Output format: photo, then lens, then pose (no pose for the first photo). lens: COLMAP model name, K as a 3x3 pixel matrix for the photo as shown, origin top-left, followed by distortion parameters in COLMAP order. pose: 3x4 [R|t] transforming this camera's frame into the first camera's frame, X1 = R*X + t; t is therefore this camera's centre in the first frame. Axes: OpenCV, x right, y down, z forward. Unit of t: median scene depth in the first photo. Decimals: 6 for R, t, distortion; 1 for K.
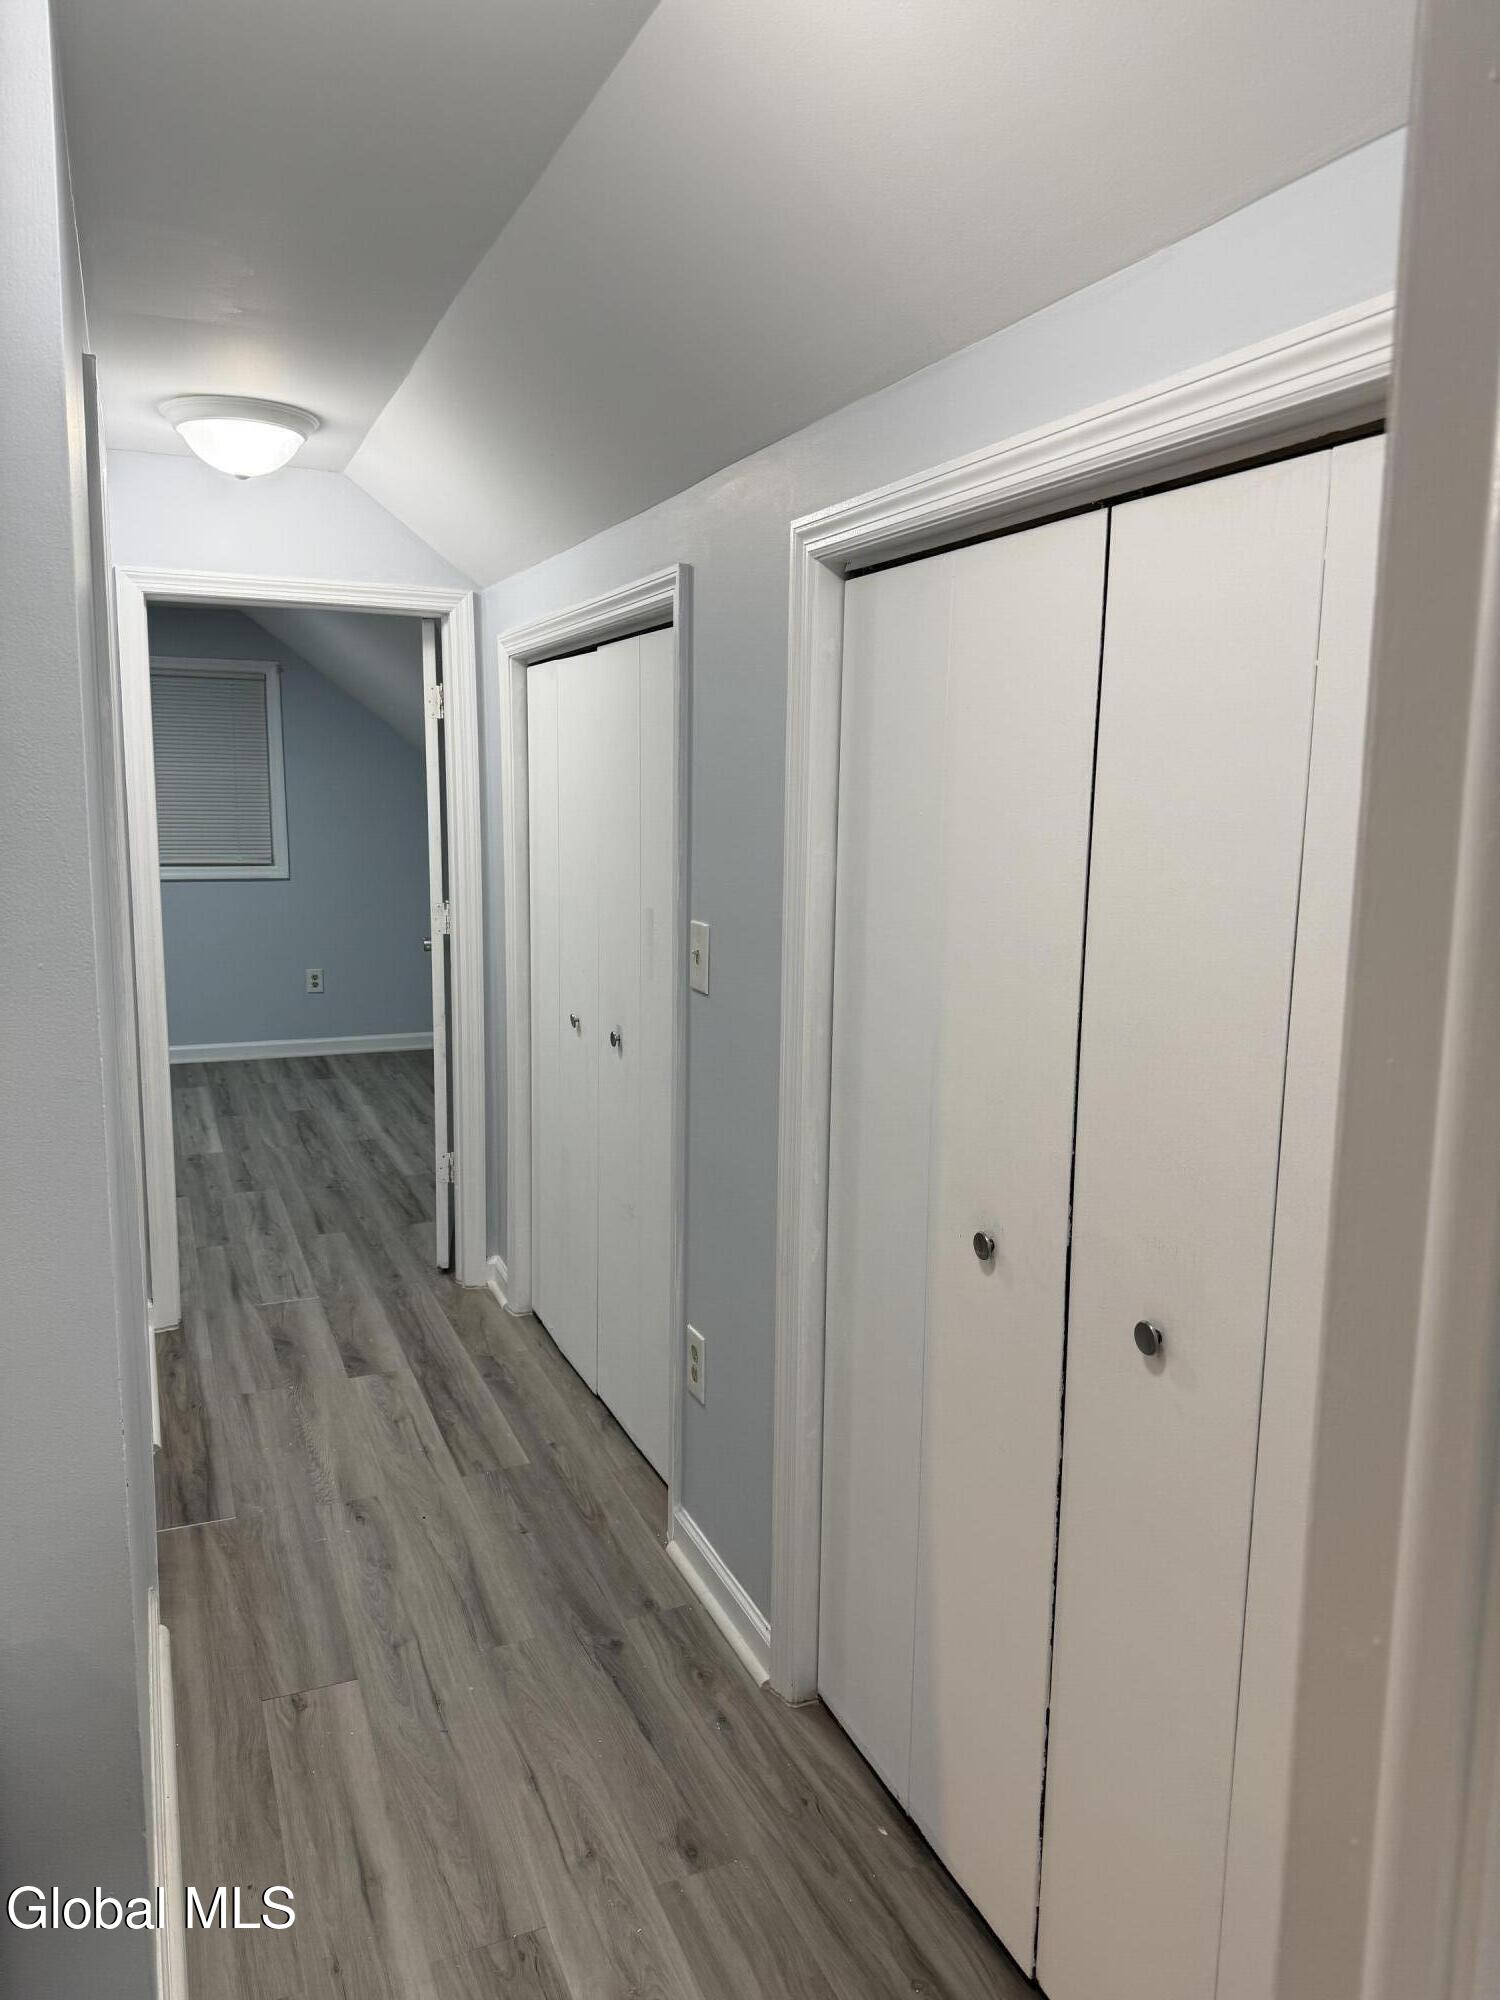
lens RADIAL K [[1419.4, 0, 742.2], [0, 1419.4, 983.5], [0, 0, 1]] dist [0.046137, -0.043394]
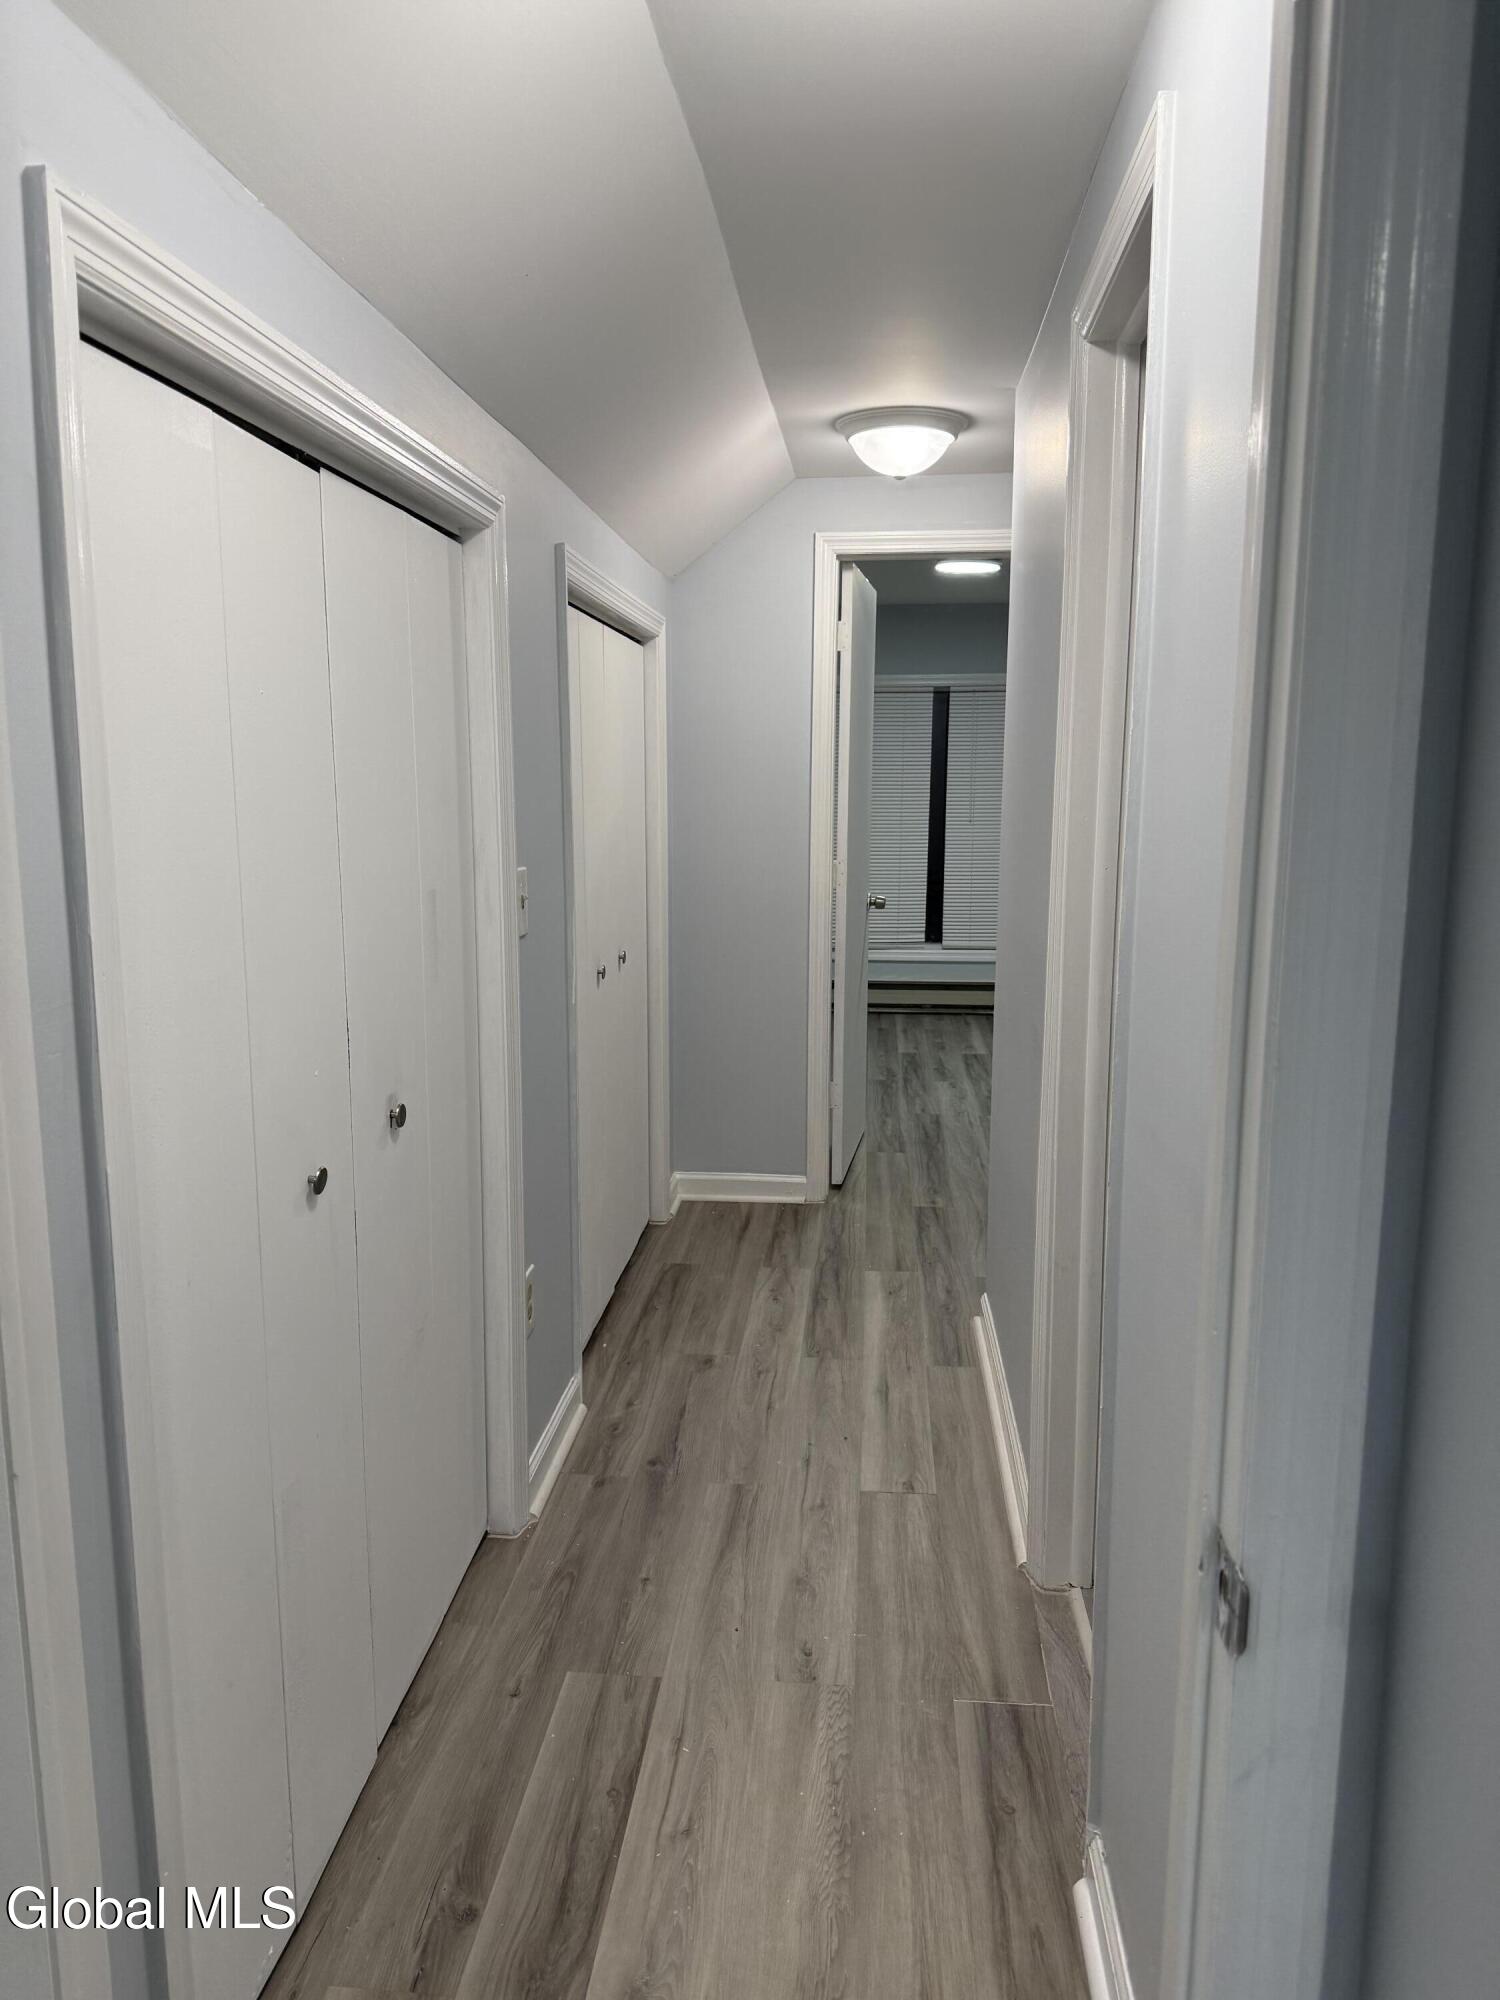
lens RADIAL K [[1419.4, 0, 745.1], [0, 1419.4, 1012.6], [0, 0, 1]] dist [0.046137, -0.043394]
pose [[-0.879848, -0.091102, 0.466442, -0.662858], [0.058452, 0.953260, 0.296442, -0.237138], [-0.471647, 0.288089, -0.833399, 1.813894]]
